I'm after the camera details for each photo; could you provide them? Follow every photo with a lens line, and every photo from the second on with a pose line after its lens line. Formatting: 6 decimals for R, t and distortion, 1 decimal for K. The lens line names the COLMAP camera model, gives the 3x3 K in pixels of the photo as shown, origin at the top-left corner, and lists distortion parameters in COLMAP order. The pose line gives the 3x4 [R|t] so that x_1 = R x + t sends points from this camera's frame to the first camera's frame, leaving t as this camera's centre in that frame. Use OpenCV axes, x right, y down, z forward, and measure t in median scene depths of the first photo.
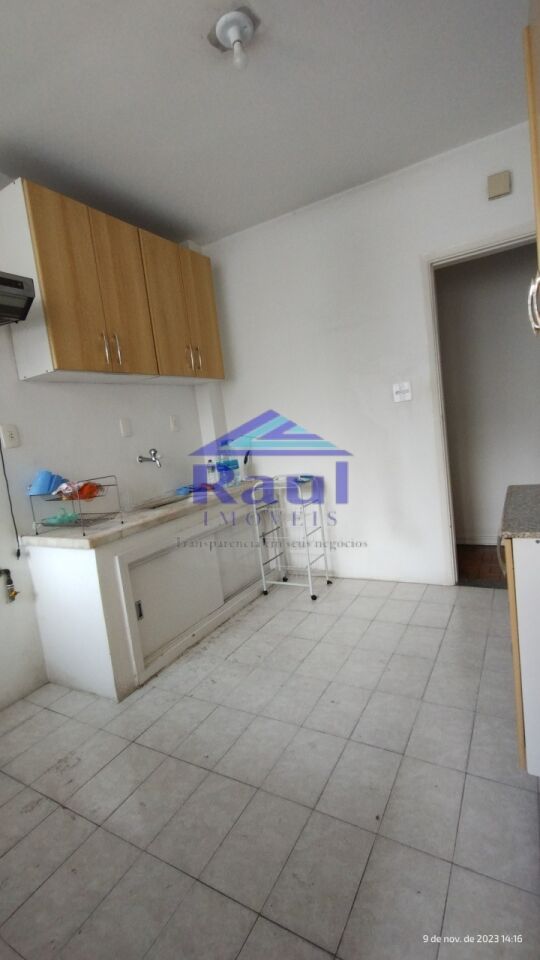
lens RADIAL K [[436.0, 0, 268.5], [0, 436.0, 479.1], [0, 0, 1]] dist [-0.010368, 0.000518]
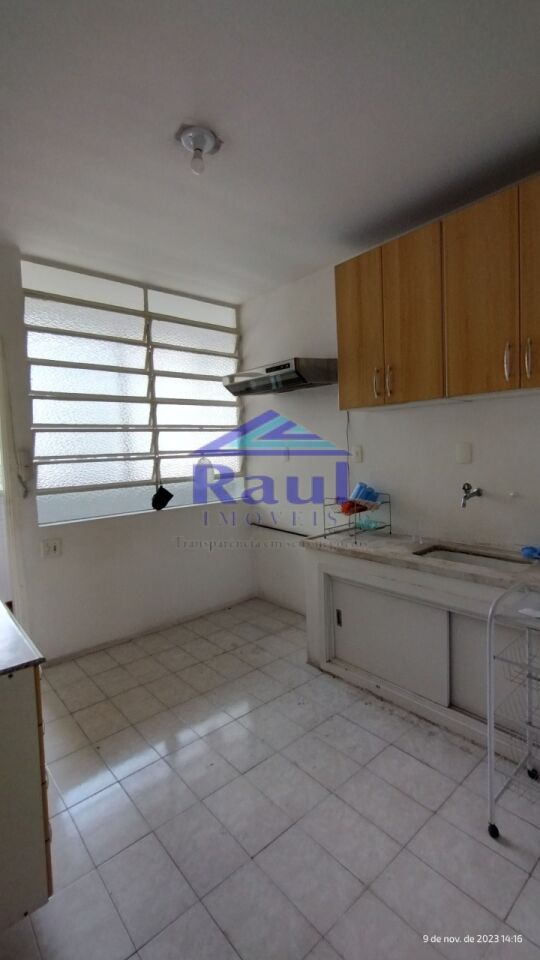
lens RADIAL K [[436.0, 0, 269.1], [0, 436.0, 475.4], [0, 0, 1]] dist [-0.010368, 0.000518]
pose [[-0.315759, 0.197391, -0.928080, 0.733191], [-0.037138, 0.974801, 0.219964, -0.303605], [0.948112, 0.103923, -0.300471, 1.090663]]
